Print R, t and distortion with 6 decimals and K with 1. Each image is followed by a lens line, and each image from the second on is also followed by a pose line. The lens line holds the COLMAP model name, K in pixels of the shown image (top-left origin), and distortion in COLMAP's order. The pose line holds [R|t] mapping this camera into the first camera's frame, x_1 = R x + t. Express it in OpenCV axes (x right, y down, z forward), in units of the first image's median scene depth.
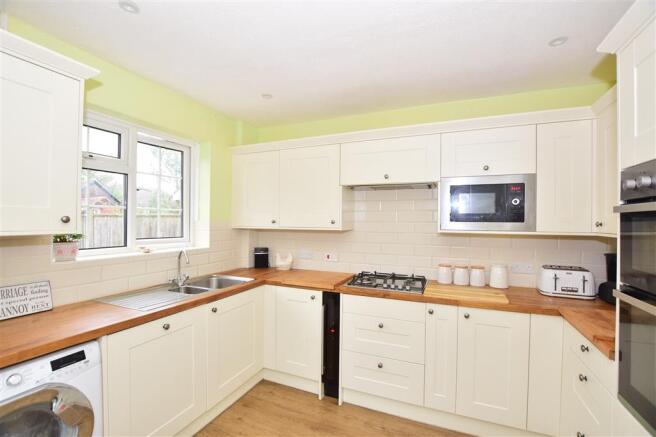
lens RADIAL K [[288.2, 0, 328.5], [0, 288.2, 219.9], [0, 0, 1]] dist [-0.020876, -0.000039]
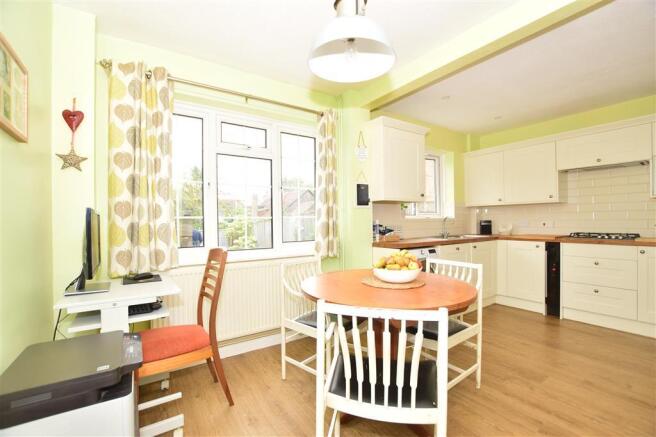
lens RADIAL K [[288.2, 0, 331.3], [0, 288.2, 222.3], [0, 0, 1]] dist [-0.020876, -0.000039]
pose [[0.852354, -0.016699, -0.522699, -0.180585], [0.020422, 0.999791, 0.001361, 0.113051], [0.522567, -0.011834, 0.852516, -0.788970]]
